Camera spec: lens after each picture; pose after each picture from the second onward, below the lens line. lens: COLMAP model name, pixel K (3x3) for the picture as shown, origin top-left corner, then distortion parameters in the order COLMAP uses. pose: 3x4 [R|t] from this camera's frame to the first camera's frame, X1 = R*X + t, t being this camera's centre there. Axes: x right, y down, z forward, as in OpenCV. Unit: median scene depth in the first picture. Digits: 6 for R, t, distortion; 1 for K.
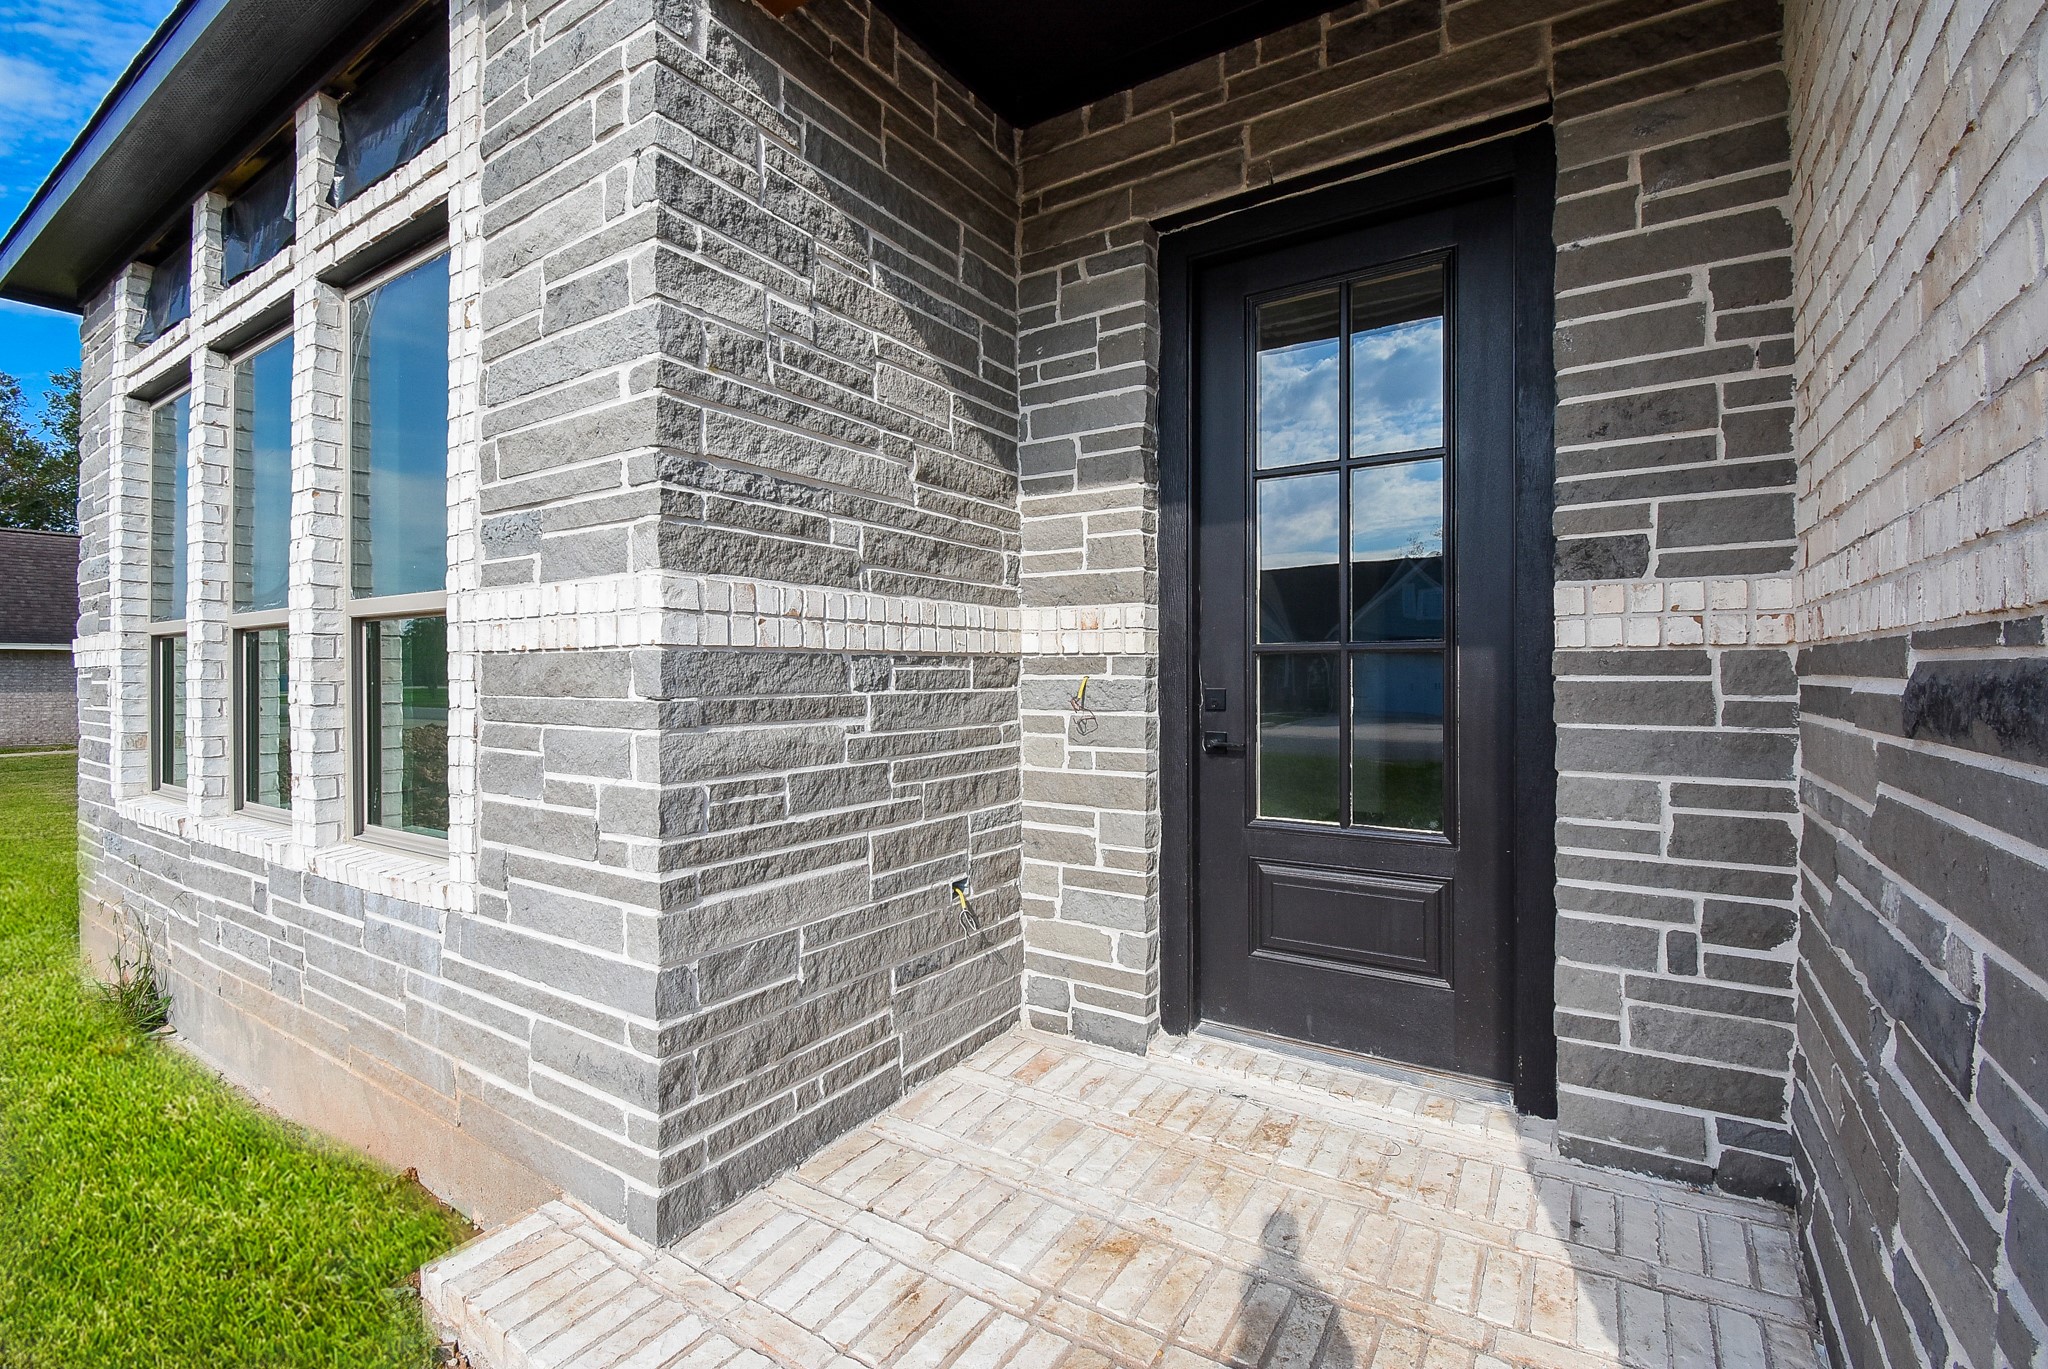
lens RADIAL K [[904.6, 0, 1019.4], [0, 904.6, 675.0], [0, 0, 1]] dist [0.035332, -0.024118]
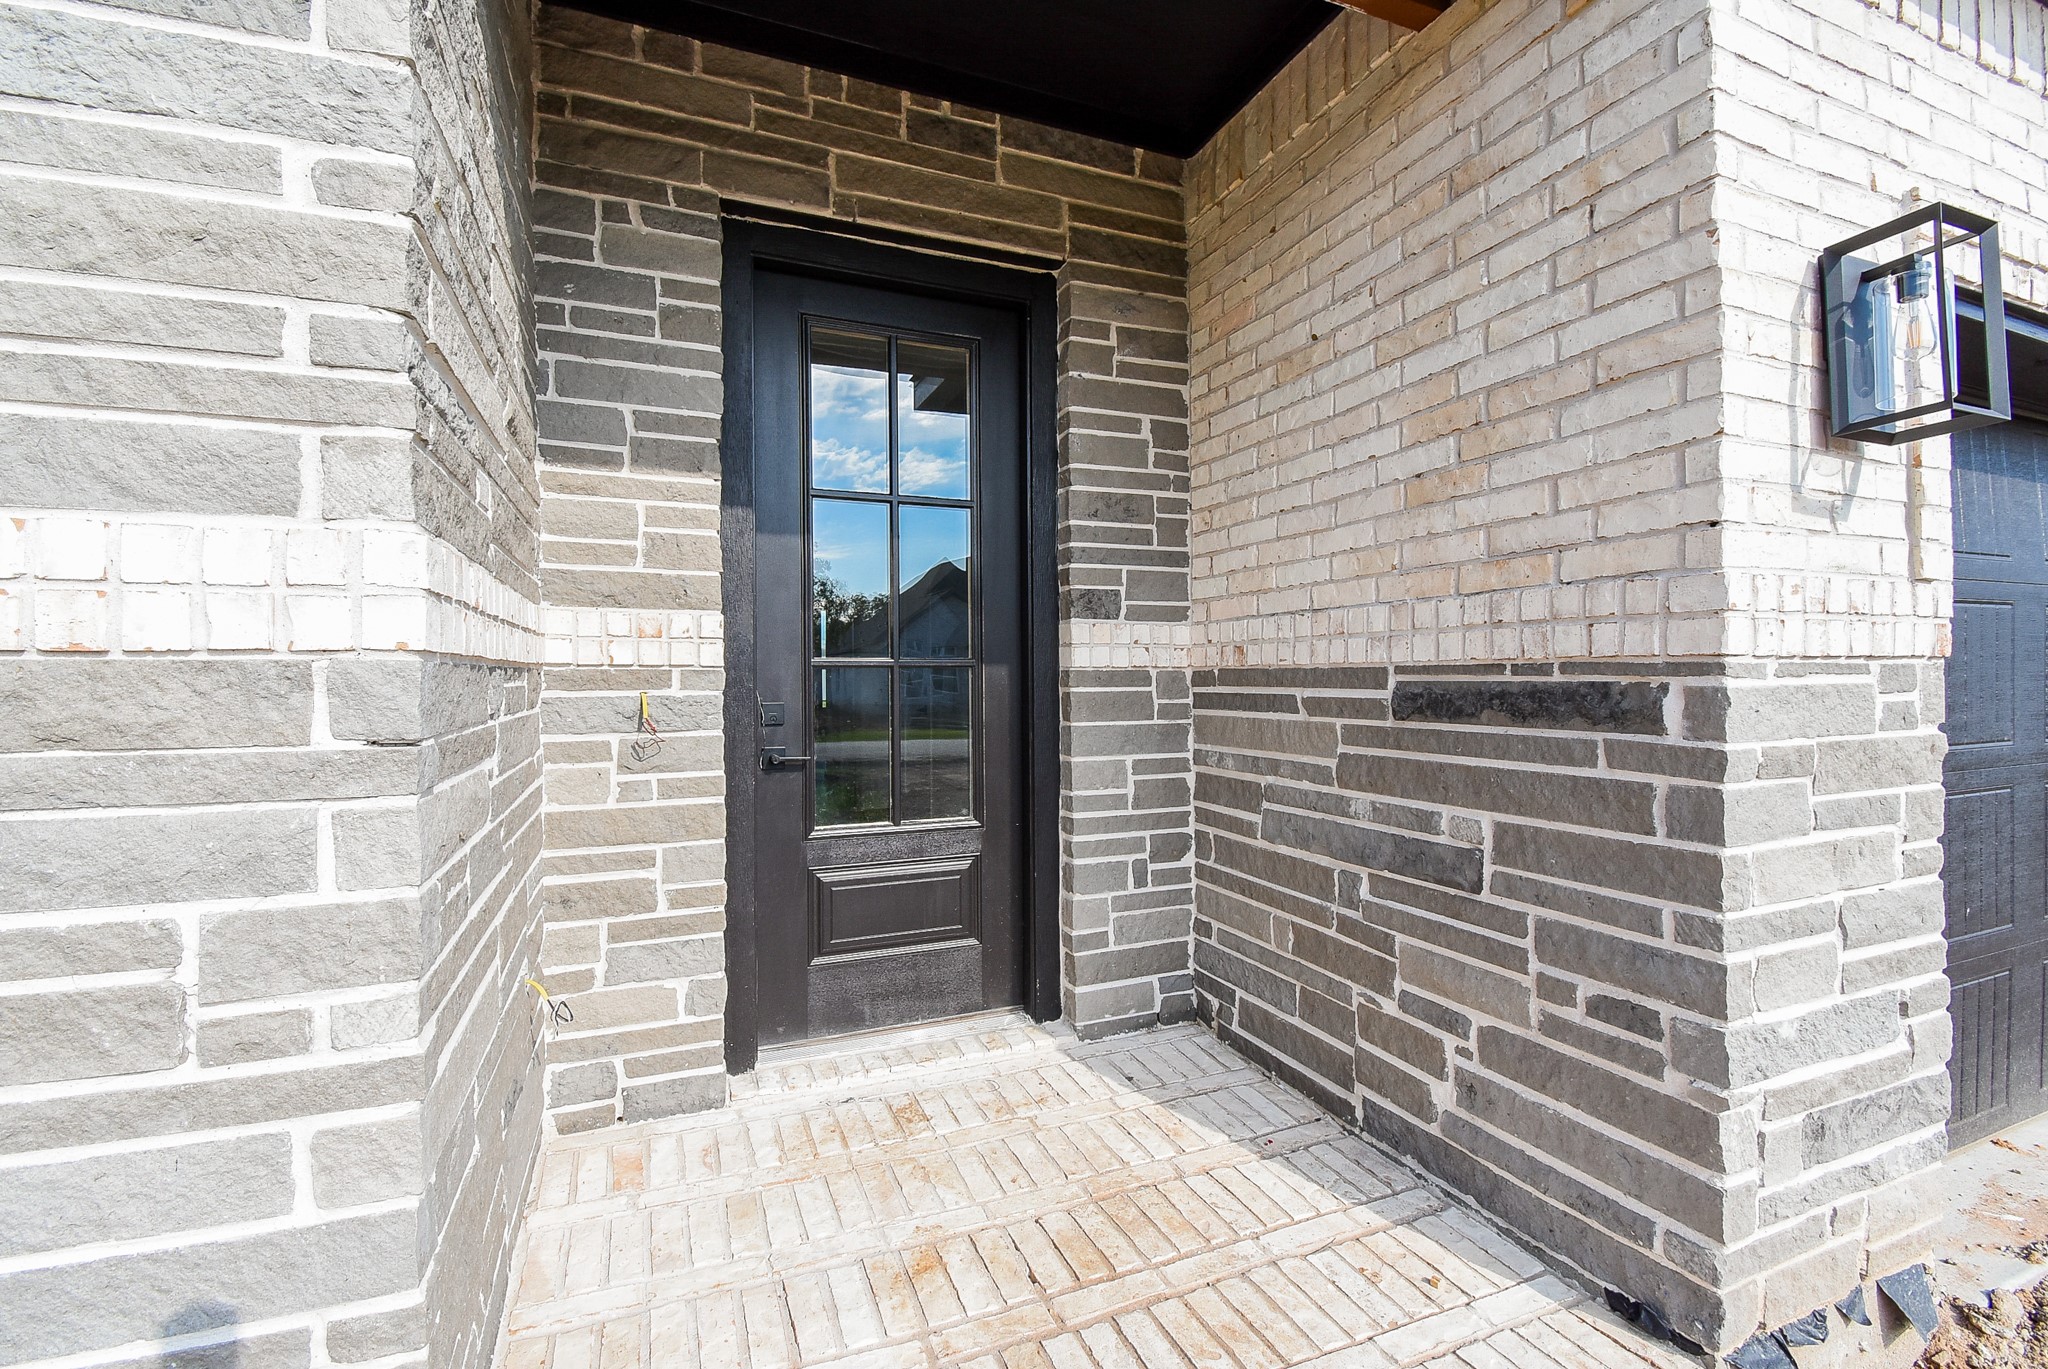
lens RADIAL K [[904.6, 0, 1019.4], [0, 904.6, 675.0], [0, 0, 1]] dist [0.035332, -0.024118]
pose [[0.581645, 0.002181, 0.813440, -0.541916], [0.004387, 0.999973, -0.005818, -0.010320], [-0.813431, 0.006953, 0.581620, 0.276992]]
